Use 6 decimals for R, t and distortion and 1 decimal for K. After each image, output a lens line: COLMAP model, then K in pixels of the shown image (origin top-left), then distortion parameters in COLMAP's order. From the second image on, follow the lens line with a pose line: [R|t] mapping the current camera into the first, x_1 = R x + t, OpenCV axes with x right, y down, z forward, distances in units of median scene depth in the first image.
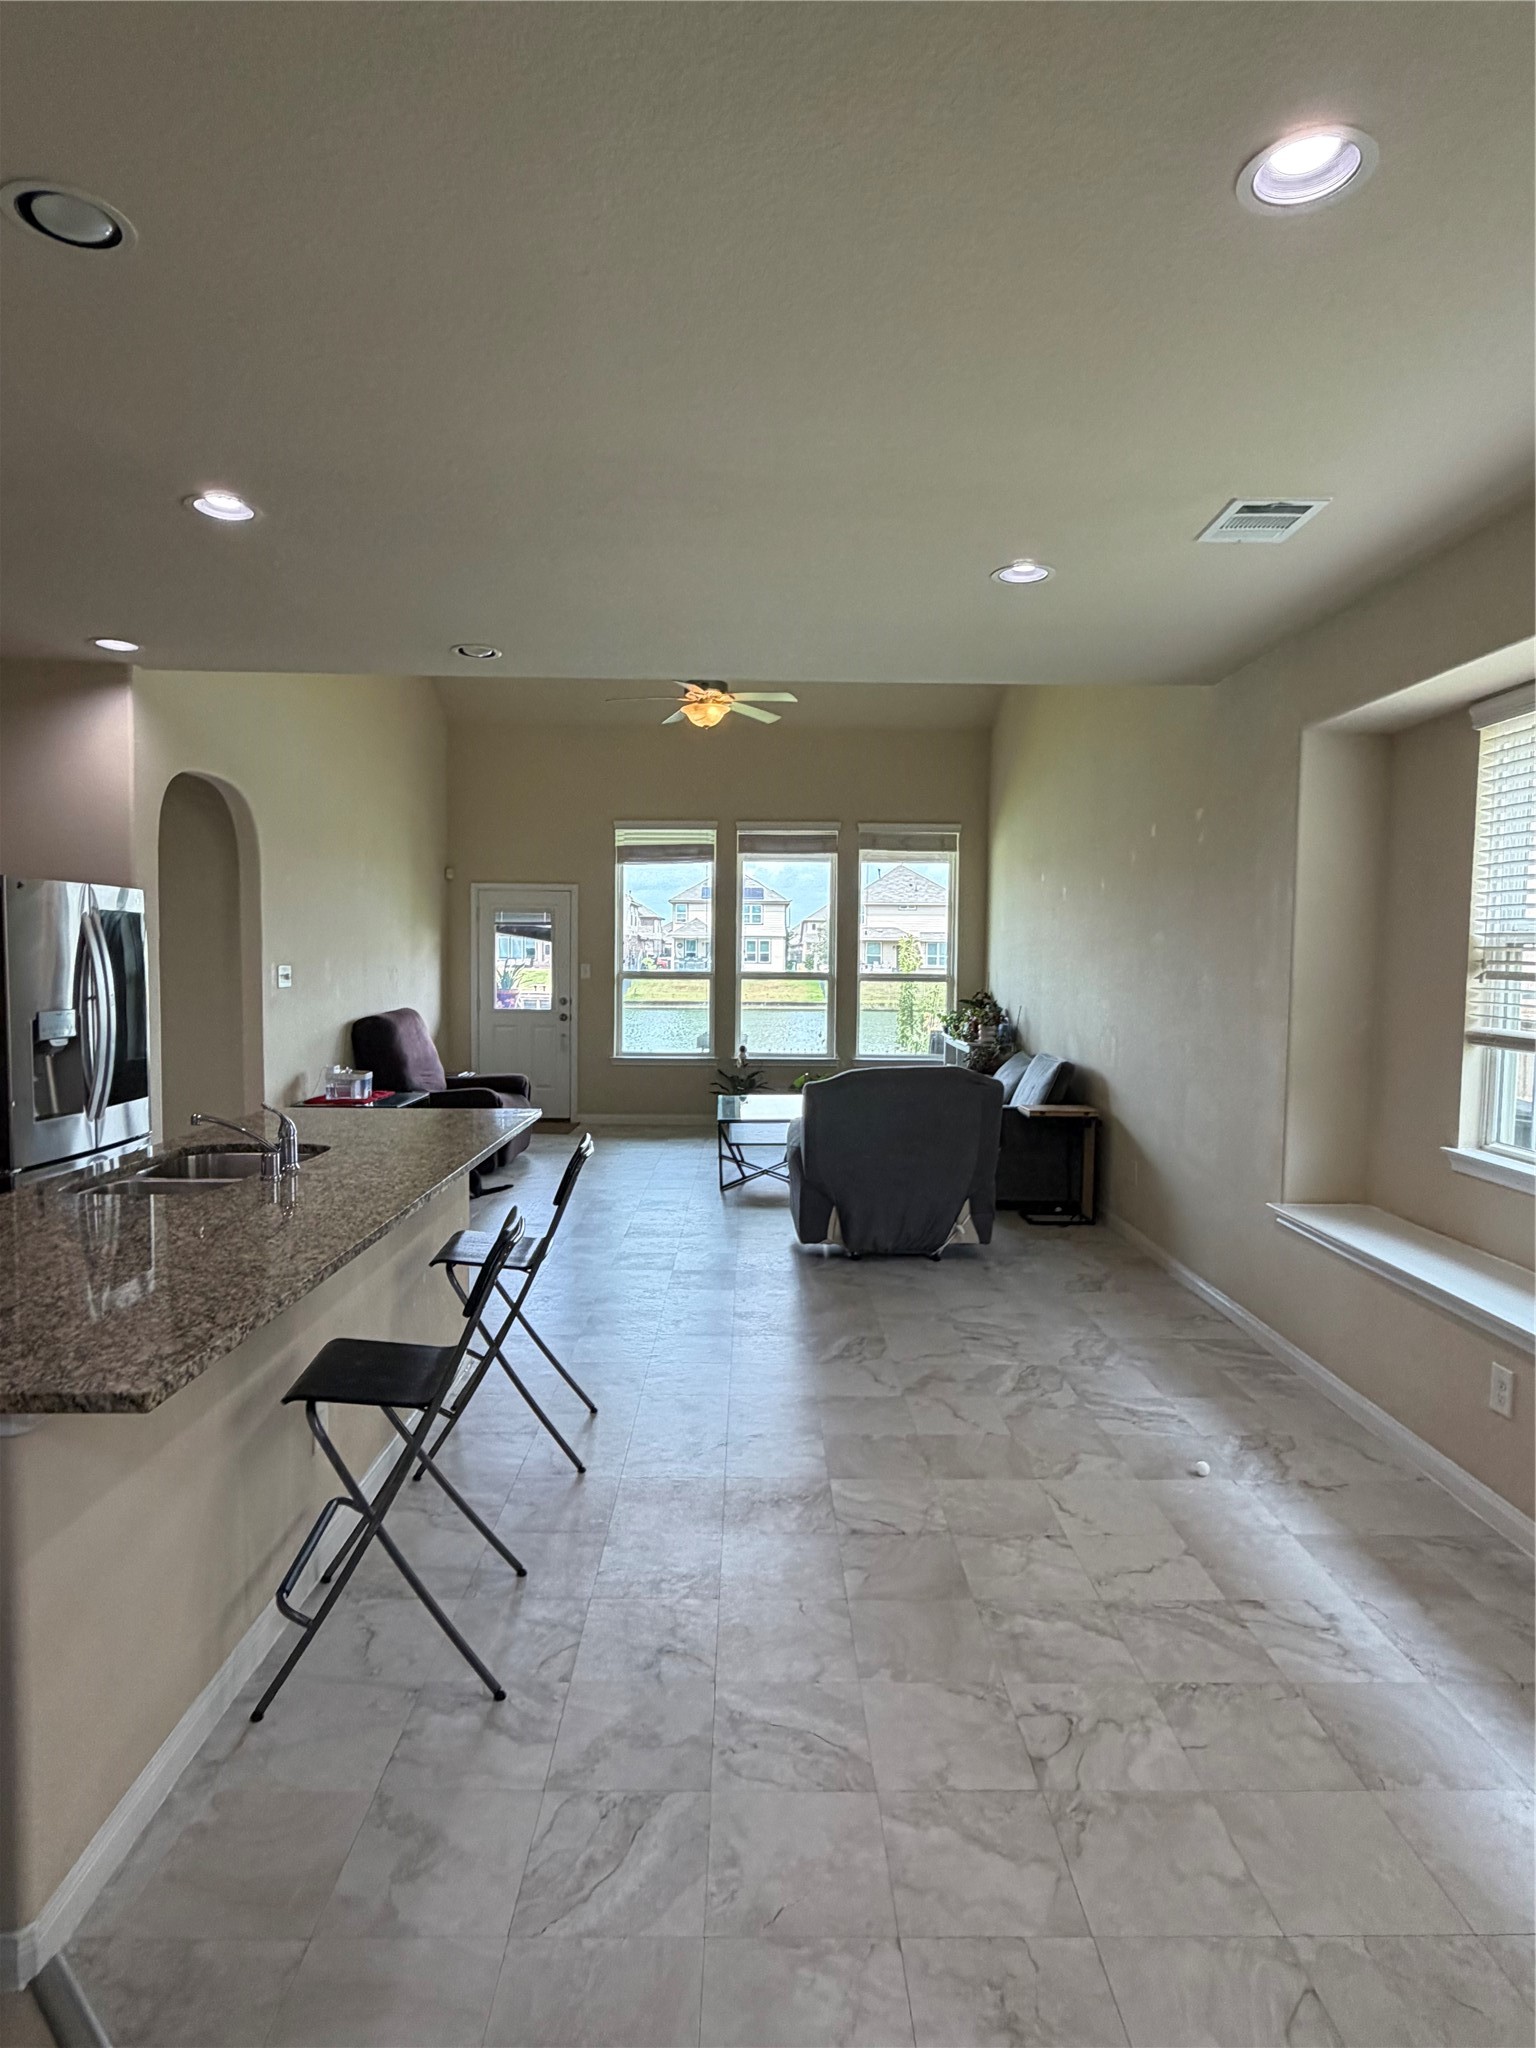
lens RADIAL K [[1110.0, 0, 773.0], [0, 1110.0, 1016.1], [0, 0, 1]] dist [-0.001954, 0.002684]
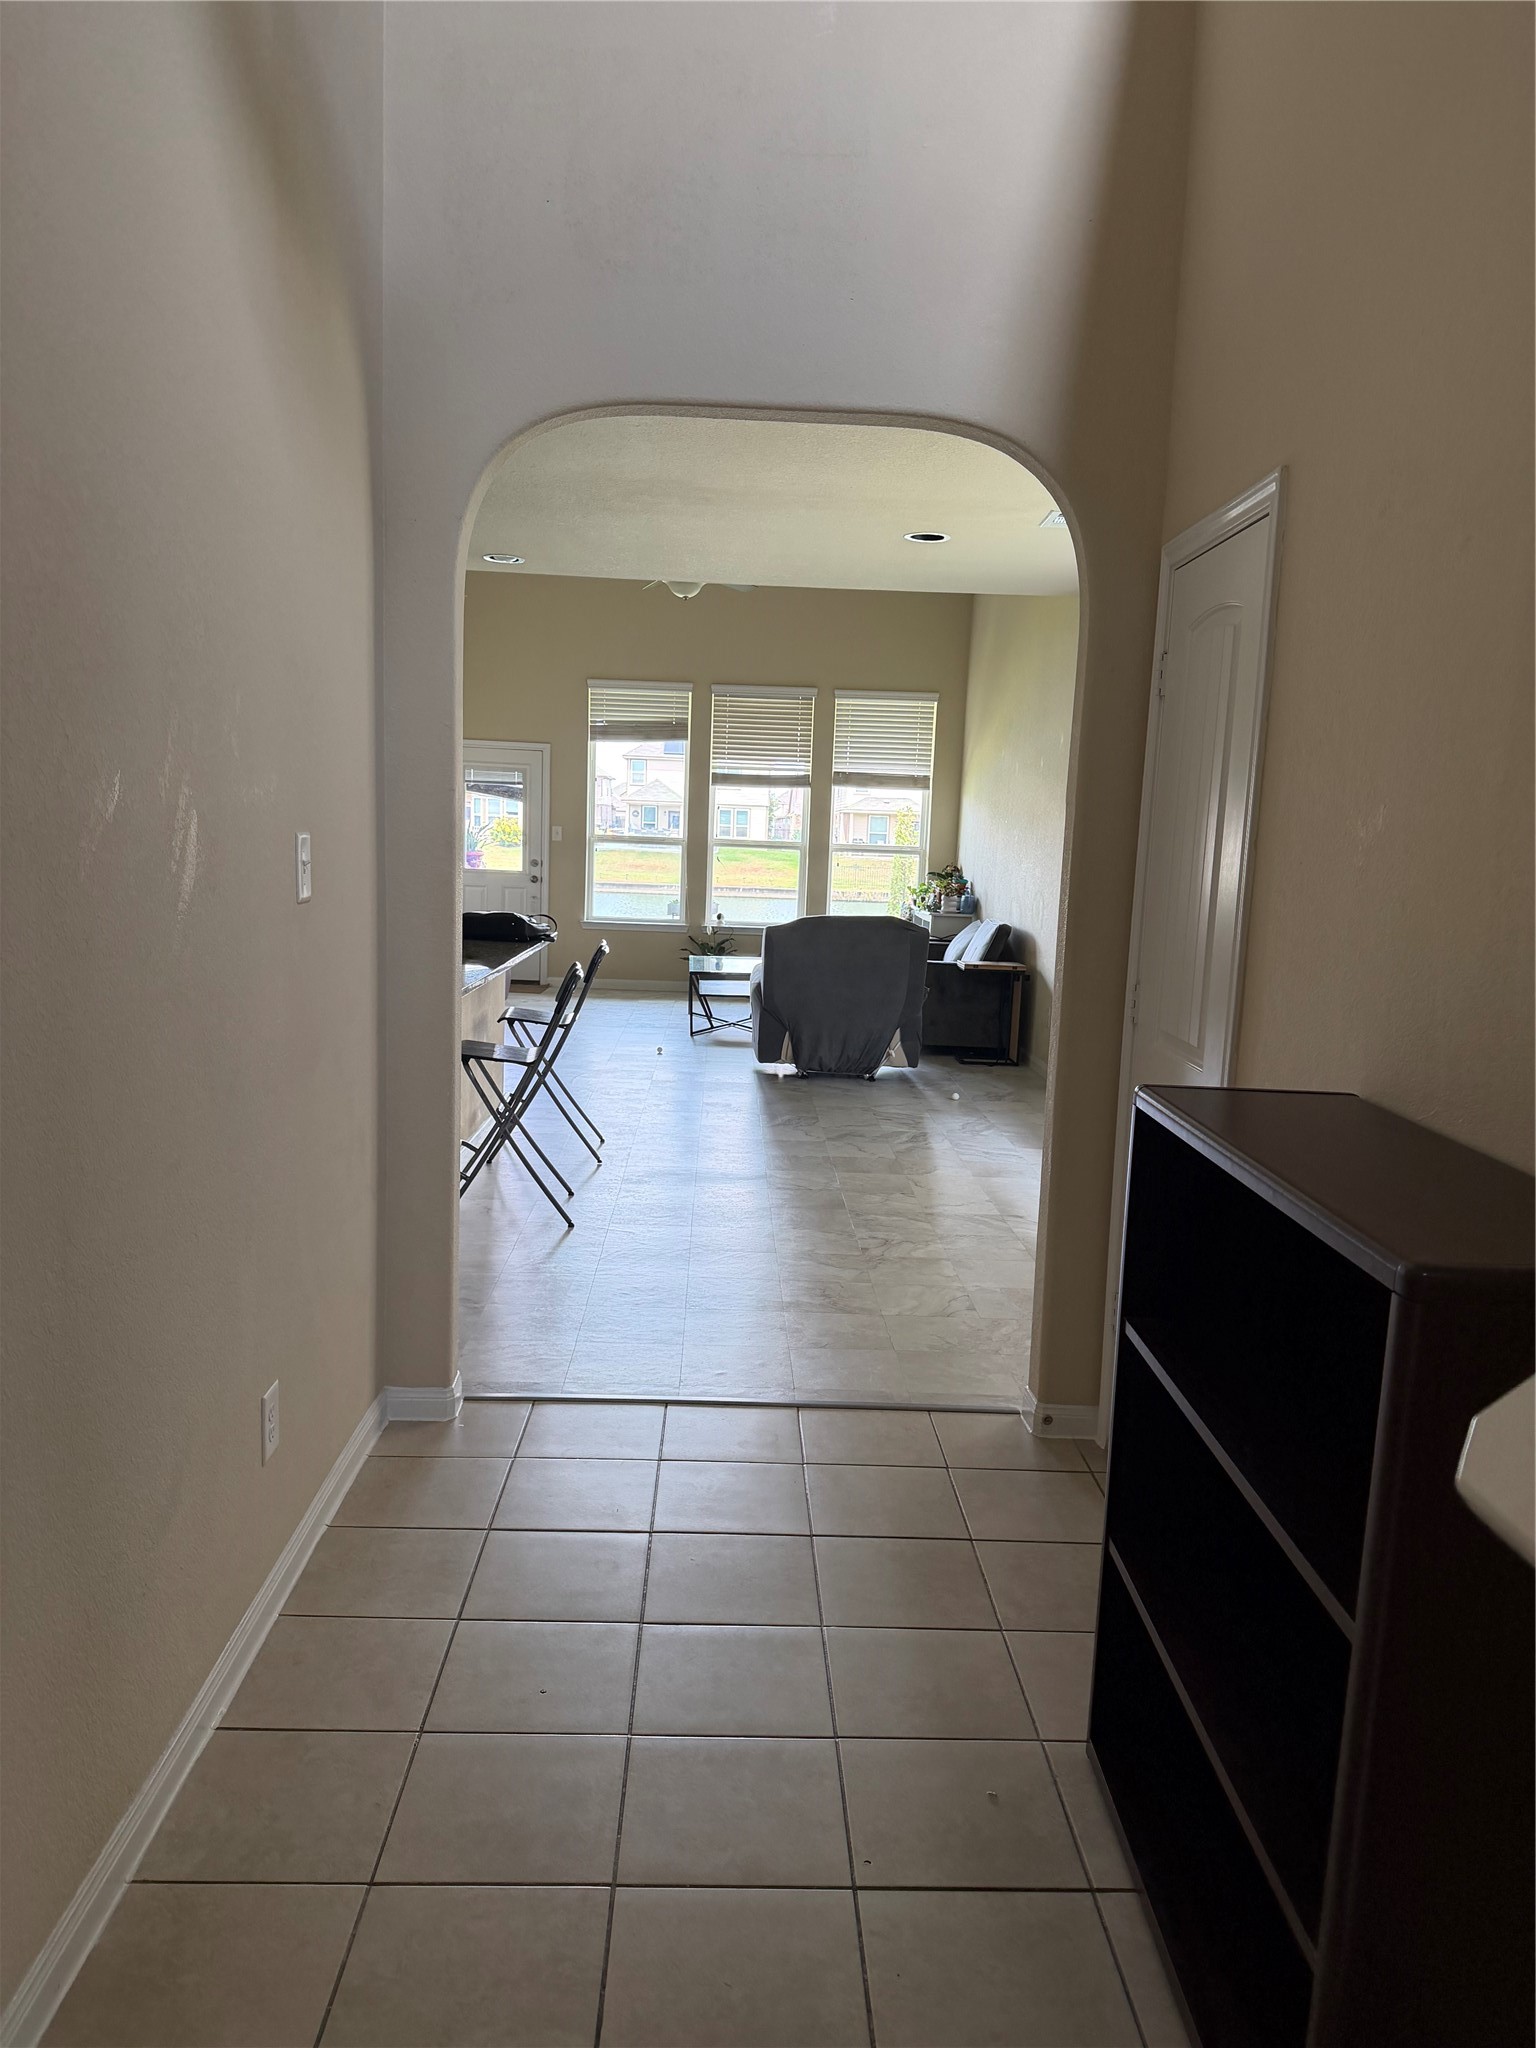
lens RADIAL K [[1408.1, 0, 775.1], [0, 1408.1, 1035.3], [0, 0, 1]] dist [0.050363, 0.000275]
pose [[0.999456, 0.026991, 0.018978, 0.010615], [-0.028577, 0.995627, 0.088944, 0.033435], [-0.016494, -0.089438, 0.995856, -0.426430]]
